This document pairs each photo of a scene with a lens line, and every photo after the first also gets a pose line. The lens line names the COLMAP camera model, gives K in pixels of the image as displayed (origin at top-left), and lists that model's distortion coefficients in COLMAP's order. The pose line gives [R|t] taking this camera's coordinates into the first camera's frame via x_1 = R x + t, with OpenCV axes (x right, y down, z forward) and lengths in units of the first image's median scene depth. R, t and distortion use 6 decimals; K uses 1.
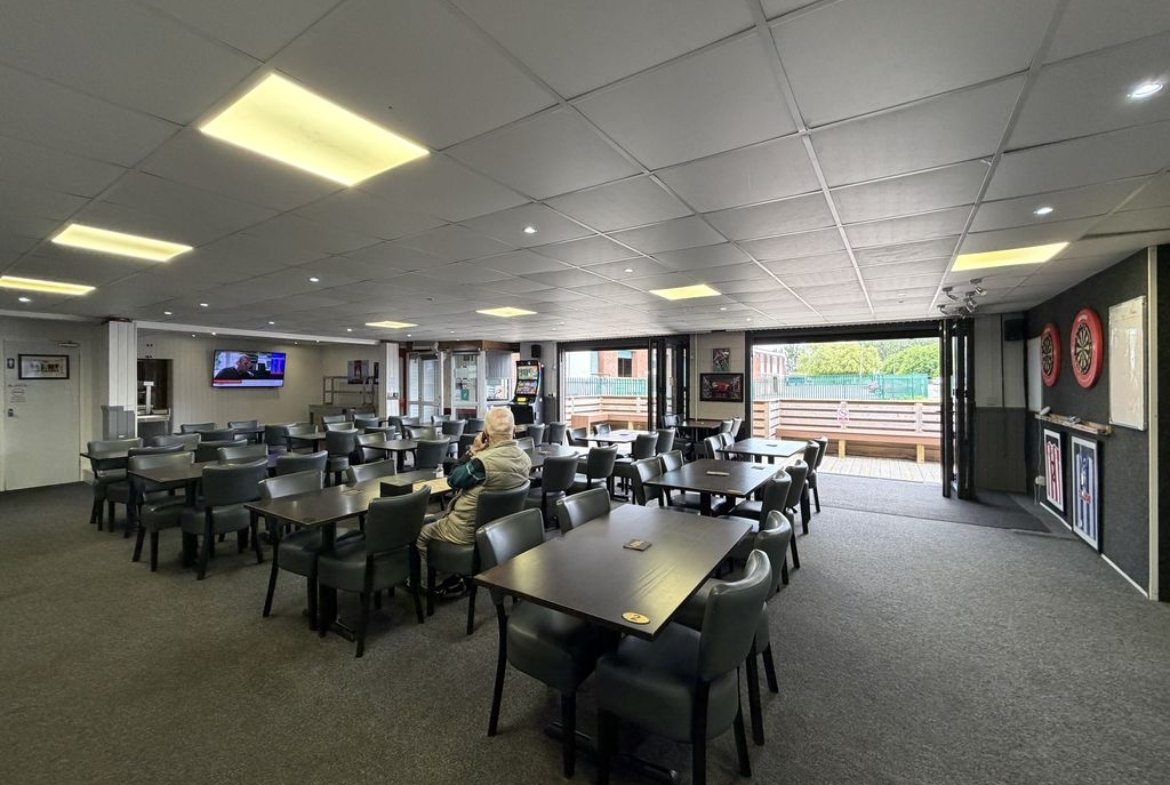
lens RADIAL K [[472.8, 0, 585.1], [0, 472.8, 389.6], [0, 0, 1]] dist [-0.001839, 0.000384]
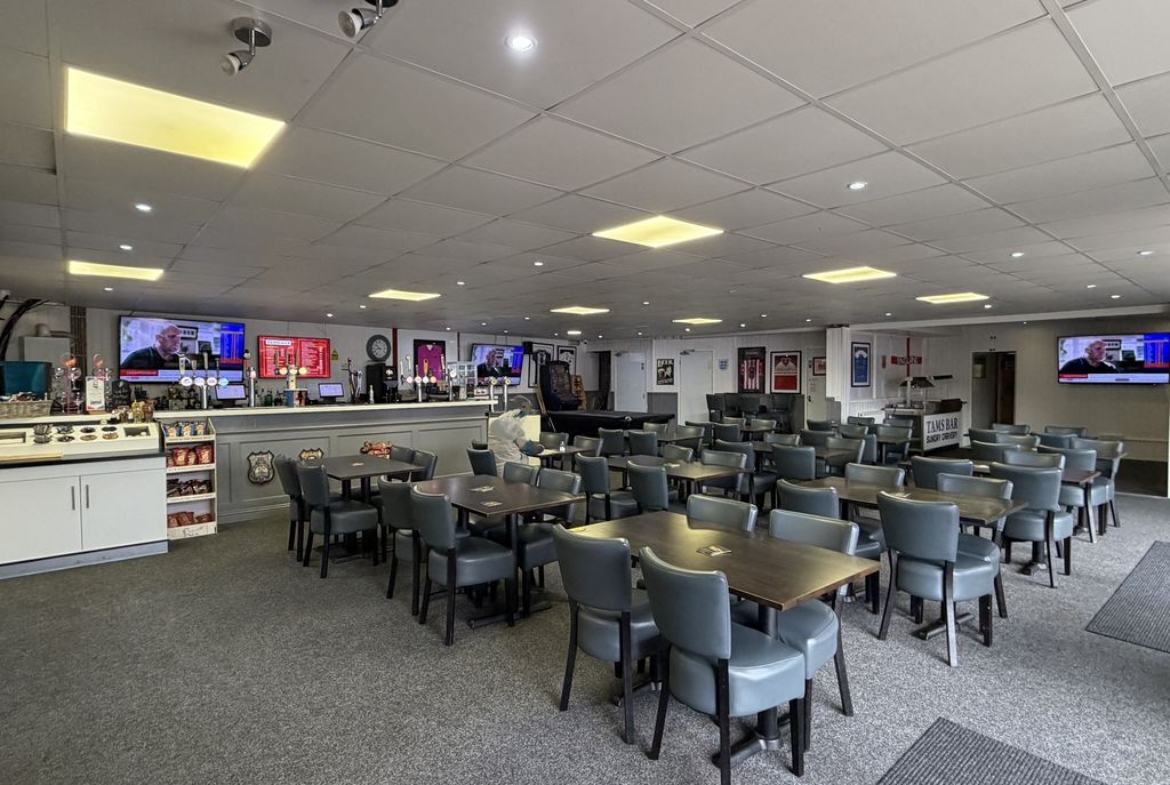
lens RADIAL K [[614.7, 0, 577.6], [0, 614.7, 381.2], [0, 0, 1]] dist [-0.001163, -0.000509]
pose [[-0.287962, 0.011546, -0.957572, 0.455489], [-0.013019, 0.999788, 0.015970, -0.014361], [0.957553, 0.017065, -0.287751, 0.513465]]
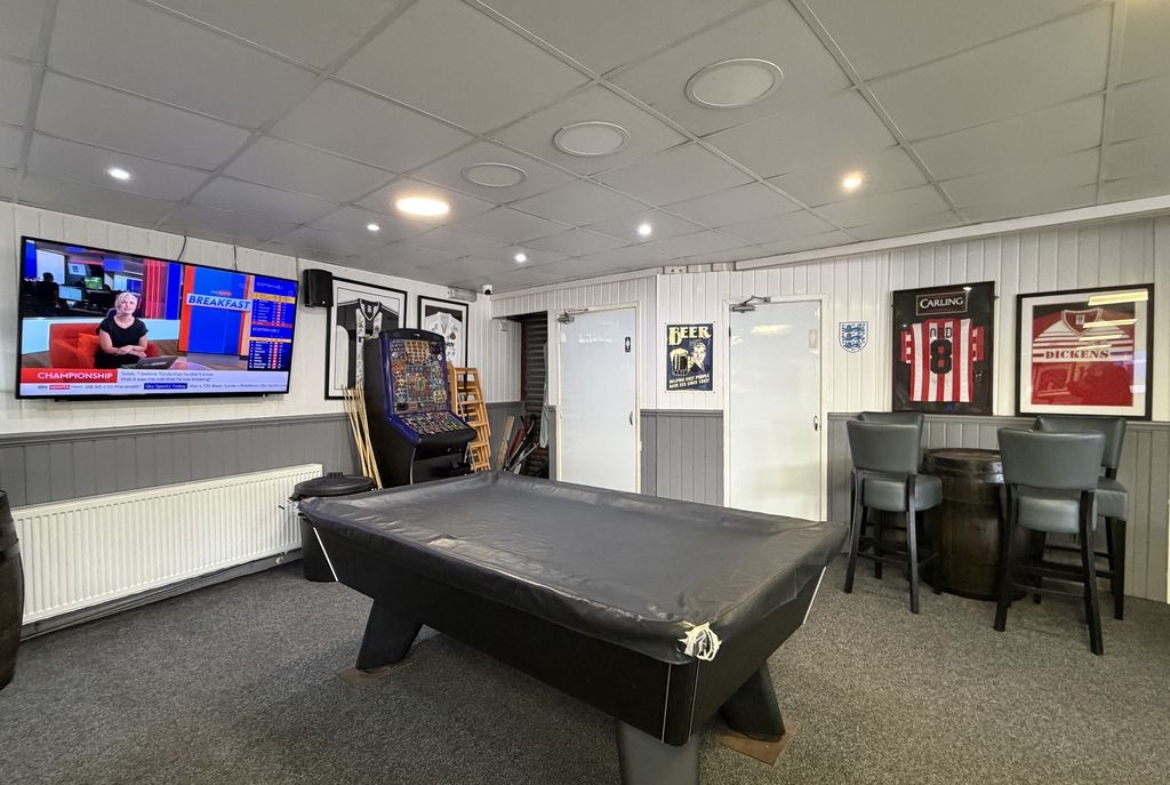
lens RADIAL K [[549.8, 0, 581.7], [0, 549.8, 394.6], [0, 0, 1]] dist [0.000238, -0.000112]
pose [[-0.160257, 0.035085, -0.986452, -0.371361], [-0.012185, 0.999222, 0.037519, -0.000982], [0.987000, 0.018033, -0.159705, 0.304553]]
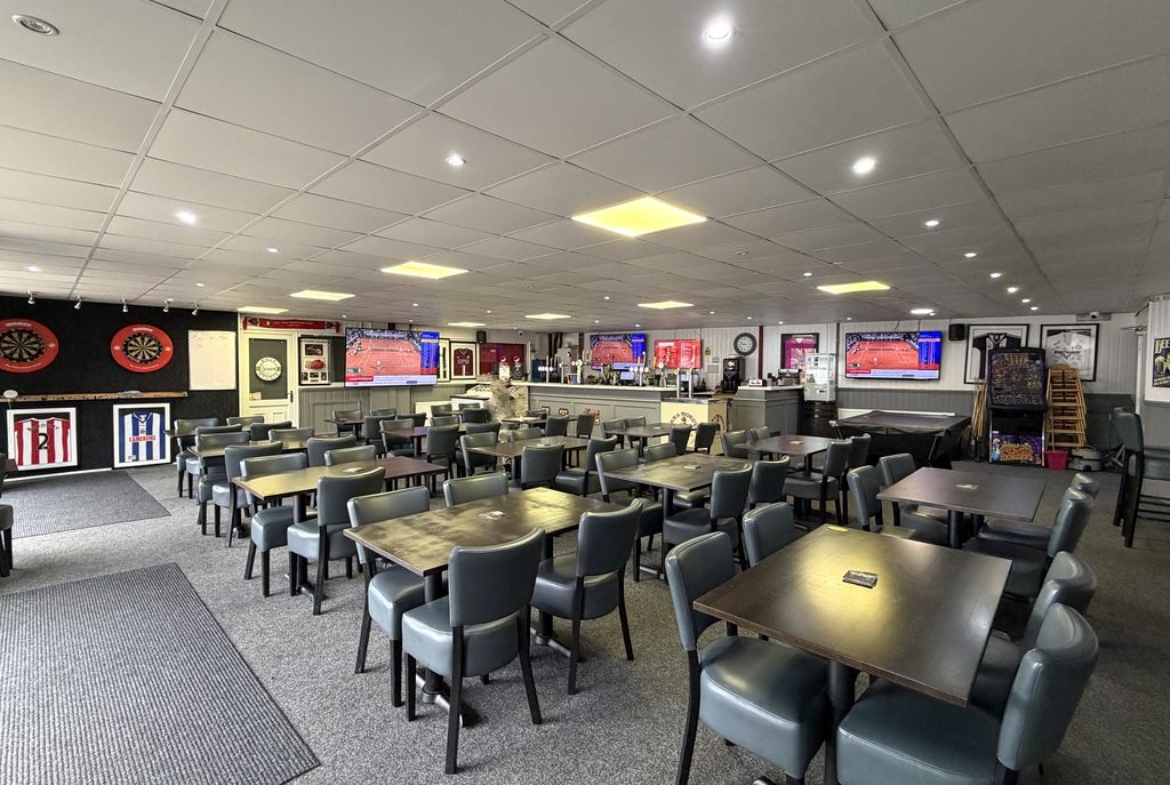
lens RADIAL K [[524.6, 0, 583.7], [0, 524.6, 390.1], [0, 0, 1]] dist [-0.002863, 0.002626]
pose [[-0.982353, -0.011045, 0.186711, -0.311657], [0.000325, 0.998152, 0.060759, -0.020367], [-0.187037, 0.059747, -0.980534, 0.996055]]
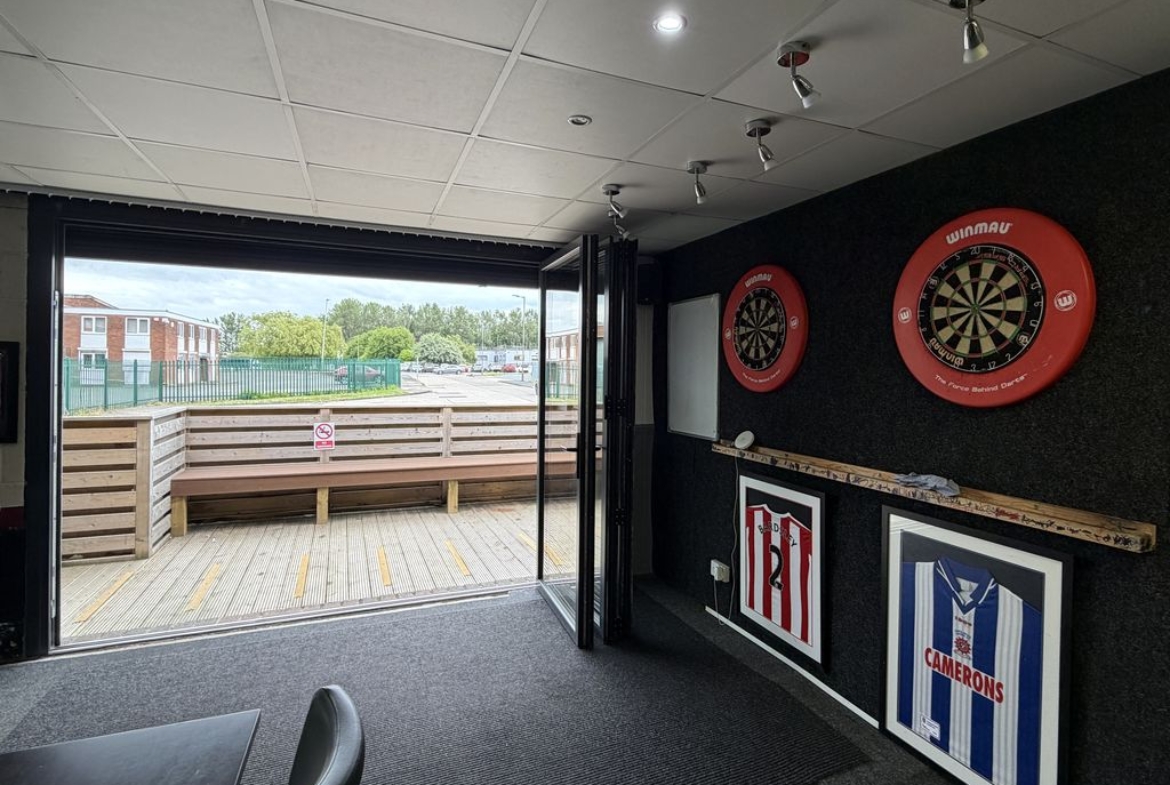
lens RADIAL K [[584.7, 0, 593.1], [0, 584.7, 373.0], [0, 0, 1]] dist [0.000746, -0.000085]
pose [[0.569430, 0.006134, 0.822017, 0.186303], [-0.002355, 0.999980, -0.005831, -0.011152], [-0.822037, 0.001385, 0.569433, 0.390528]]
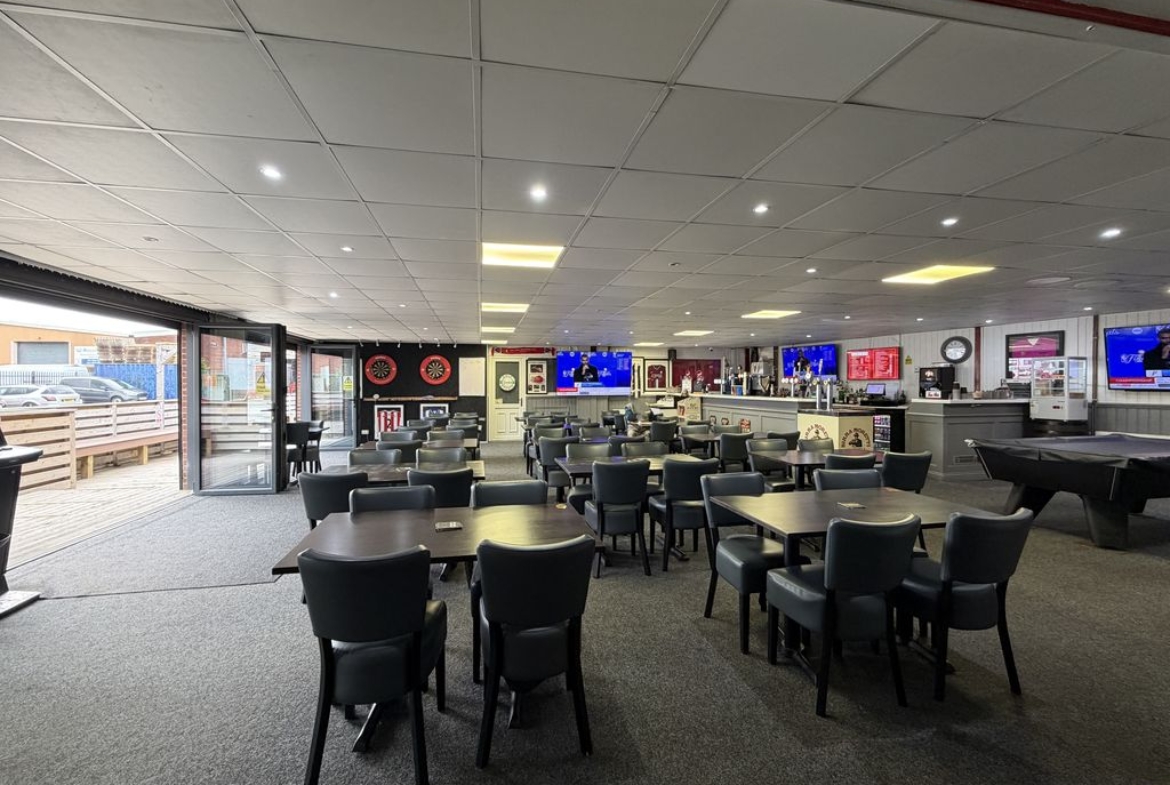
lens RADIAL K [[472.8, 0, 574.1], [0, 472.8, 388.3], [0, 0, 1]] dist [-0.001839, 0.000384]
pose [[-0.697423, -0.004149, 0.716648, -0.553521], [0.014606, 0.999693, 0.020001, -0.009204], [-0.716511, 0.024416, -0.697148, 0.913128]]
